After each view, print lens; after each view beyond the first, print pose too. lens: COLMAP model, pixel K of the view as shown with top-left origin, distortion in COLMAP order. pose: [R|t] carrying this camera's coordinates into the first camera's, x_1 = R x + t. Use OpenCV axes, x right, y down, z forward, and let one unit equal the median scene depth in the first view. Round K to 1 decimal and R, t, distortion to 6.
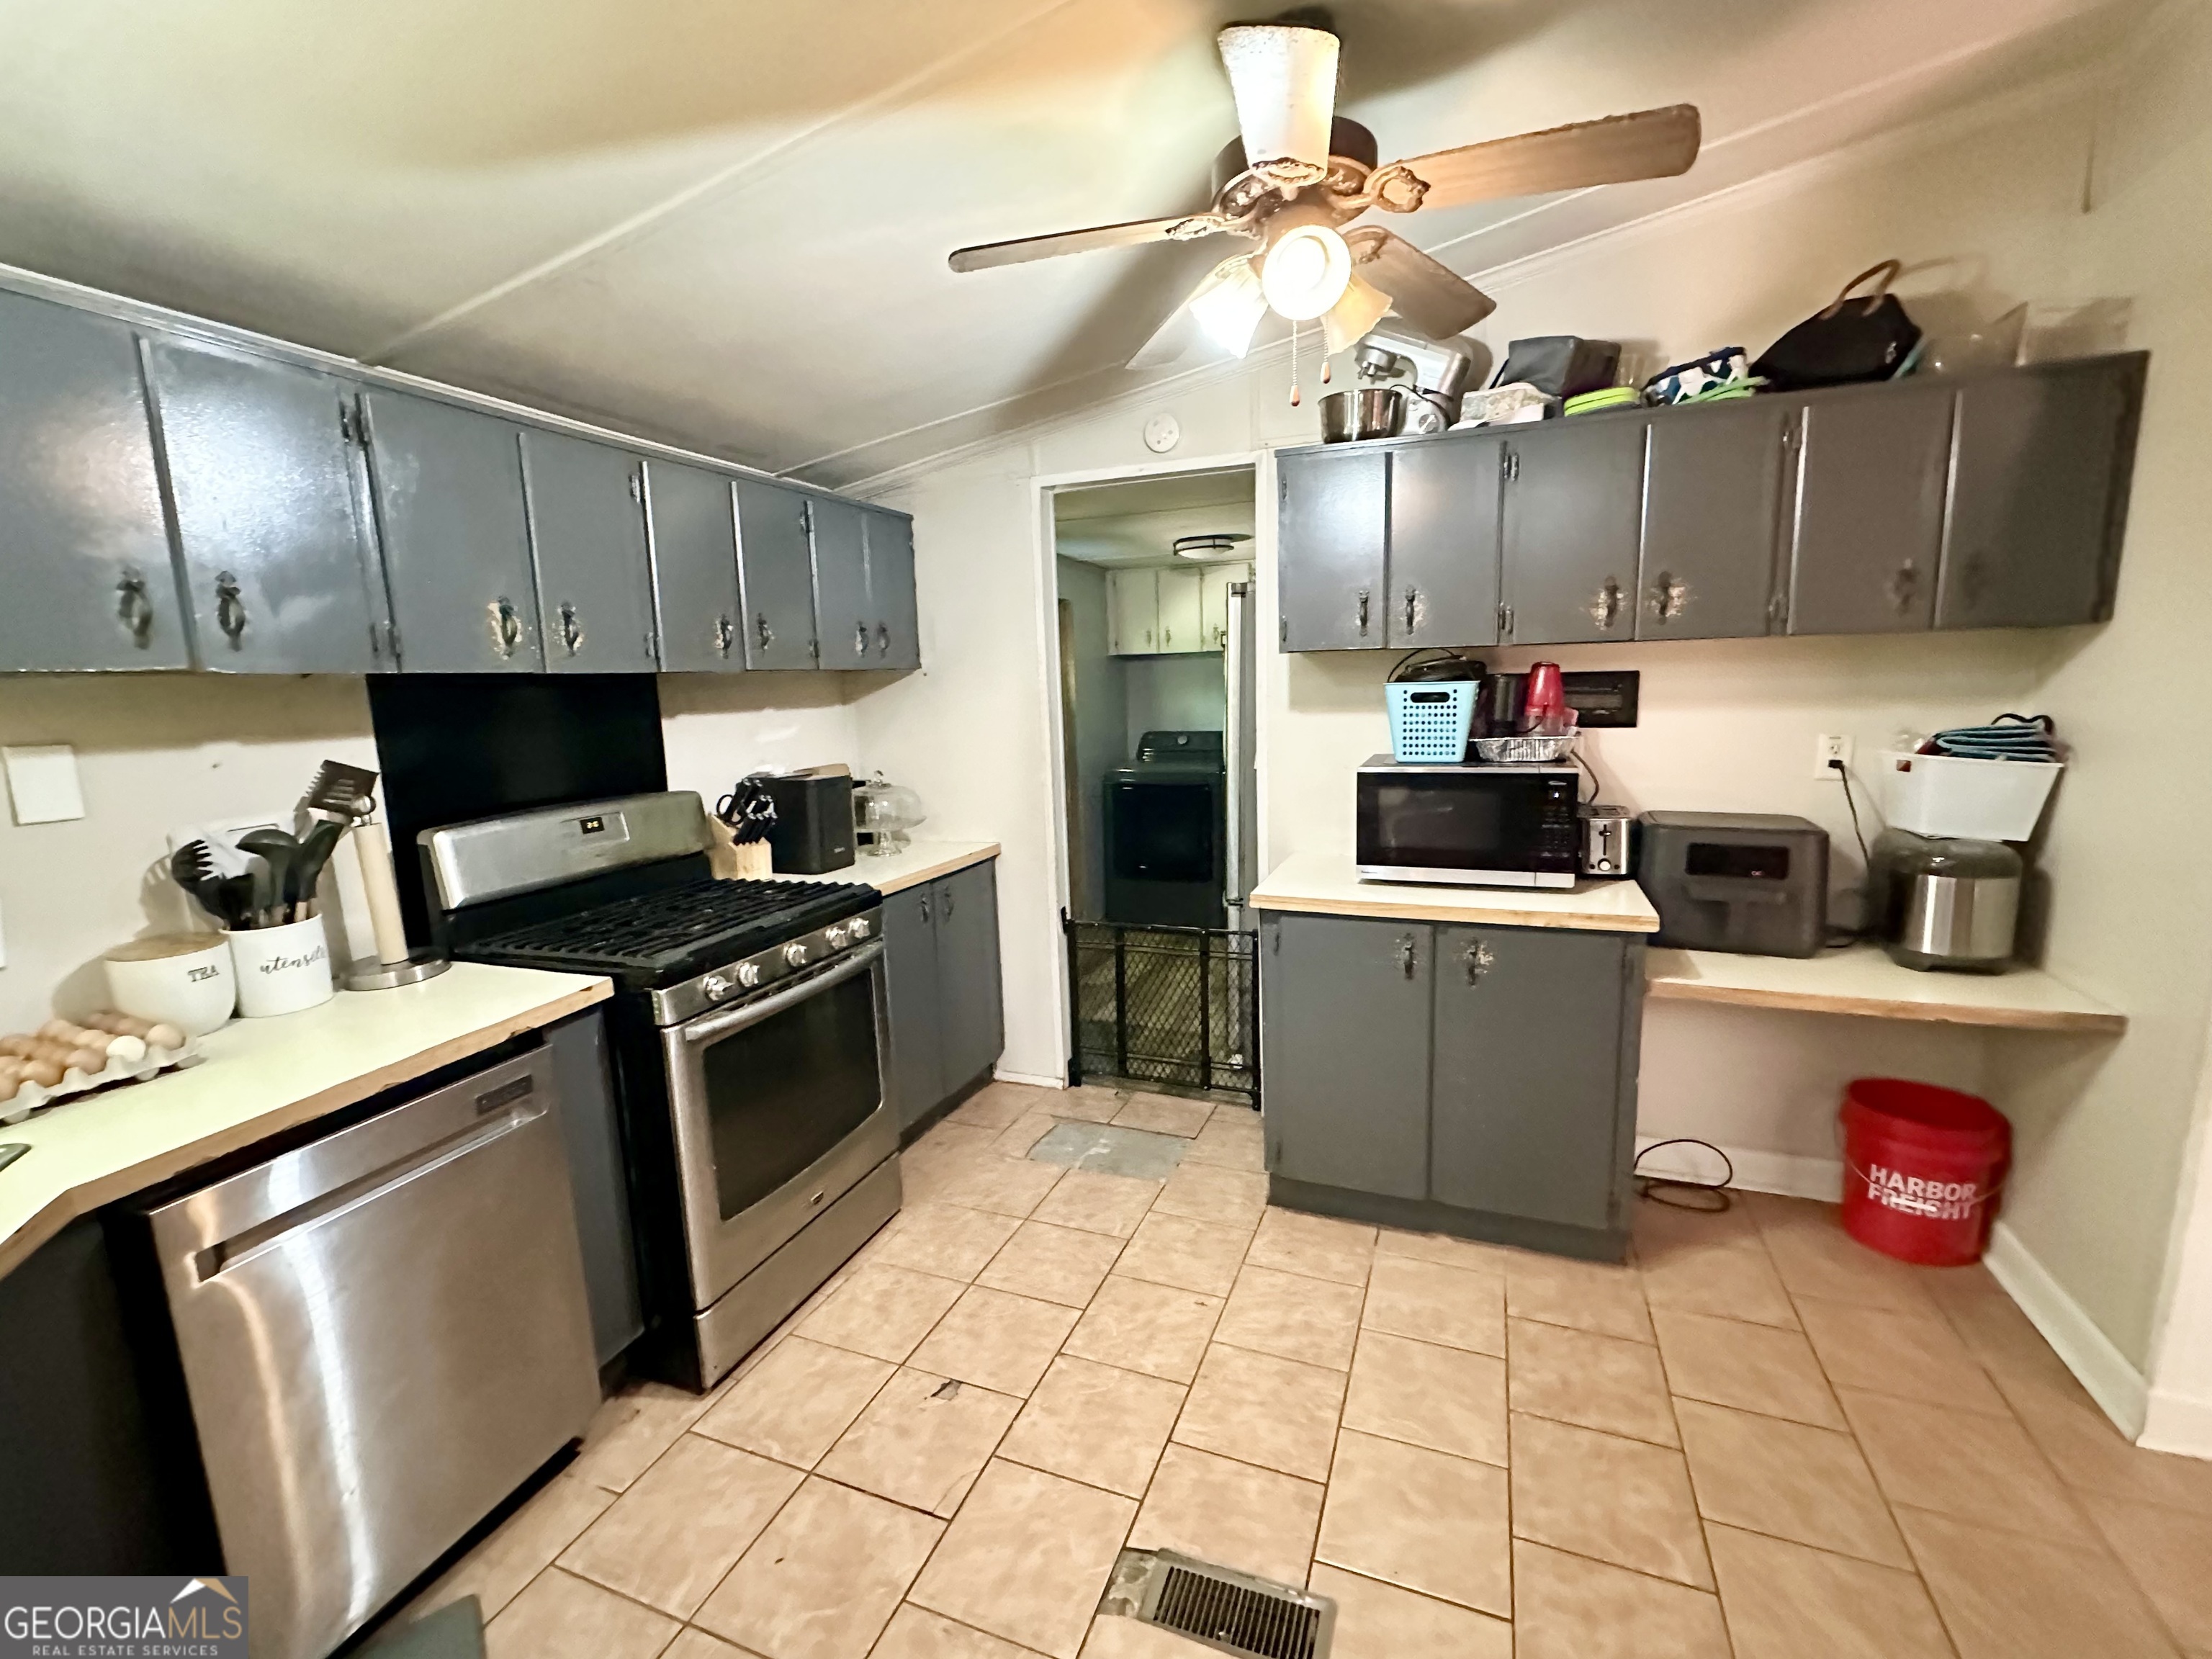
lens RADIAL K [[949.6, 0, 1109.0], [0, 949.6, 831.3], [0, 0, 1]] dist [-0.001595, 0.000143]
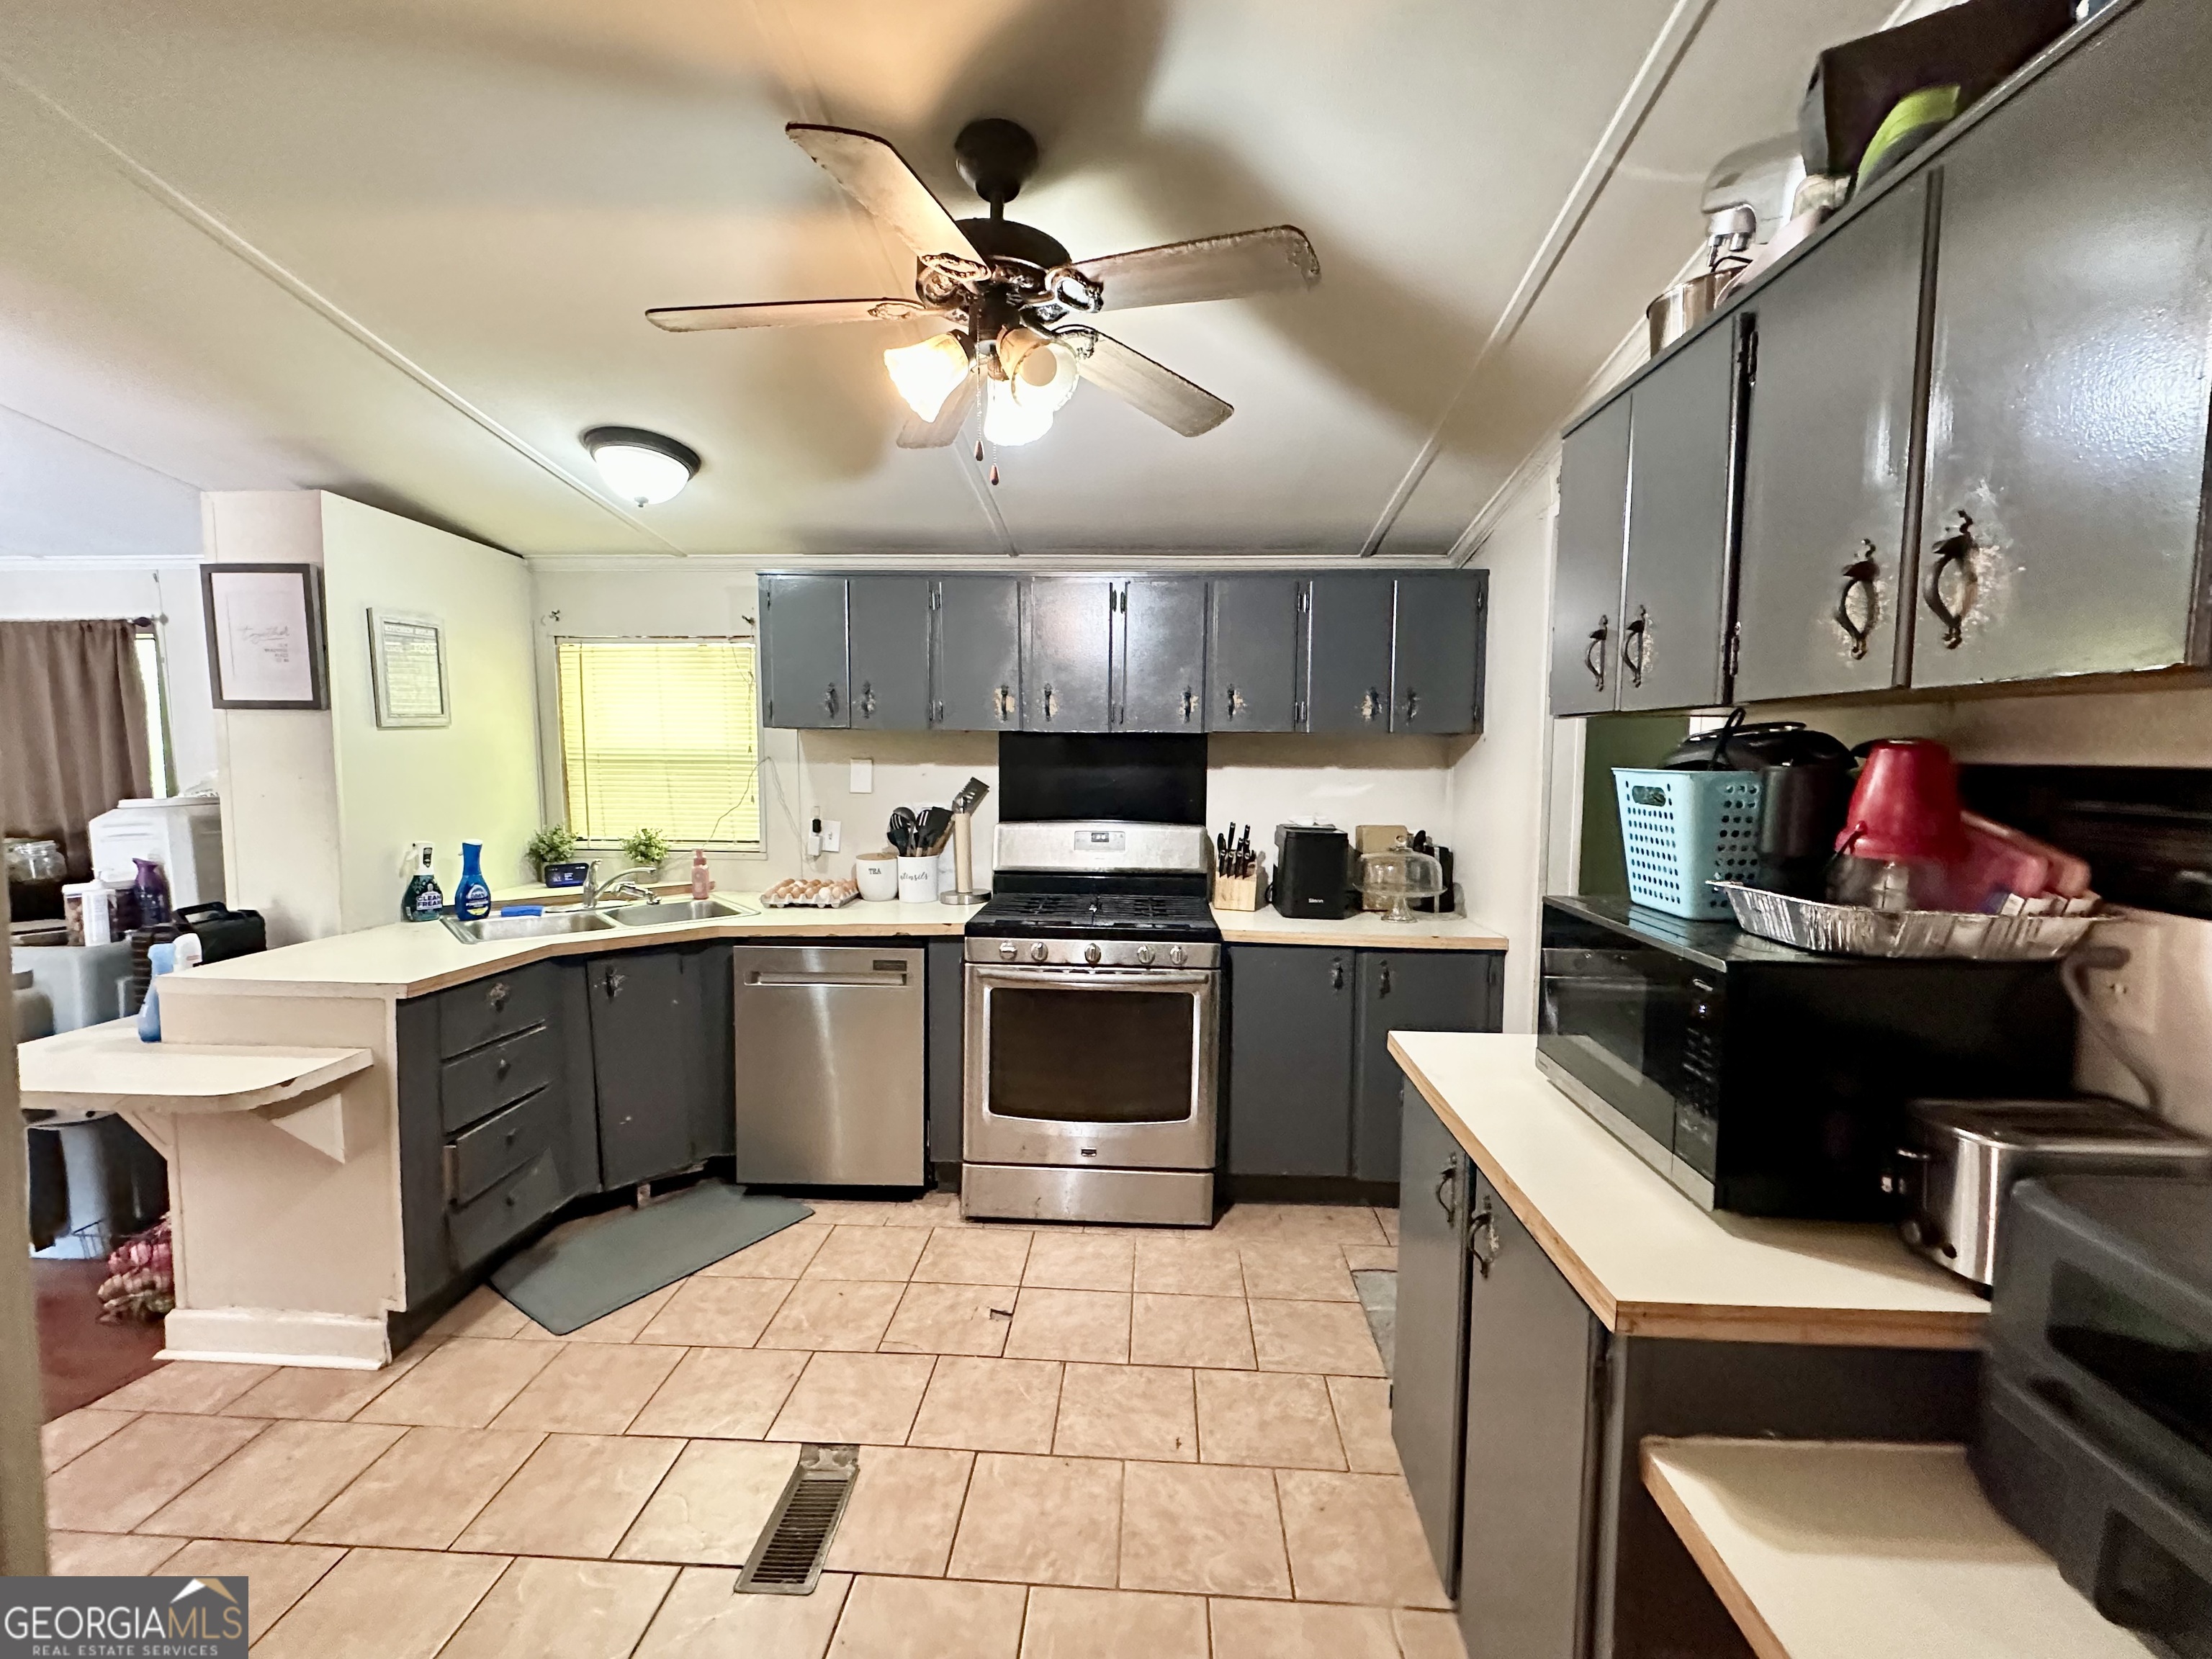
lens RADIAL K [[954.5, 0, 1107.7], [0, 954.5, 826.7], [0, 0, 1]] dist [-0.003000, -0.000149]
pose [[0.316225, 0.107650, -0.942557, 0.827058], [-0.168909, 0.984055, 0.055722, -0.105870], [0.933526, 0.141585, 0.329366, 0.543115]]
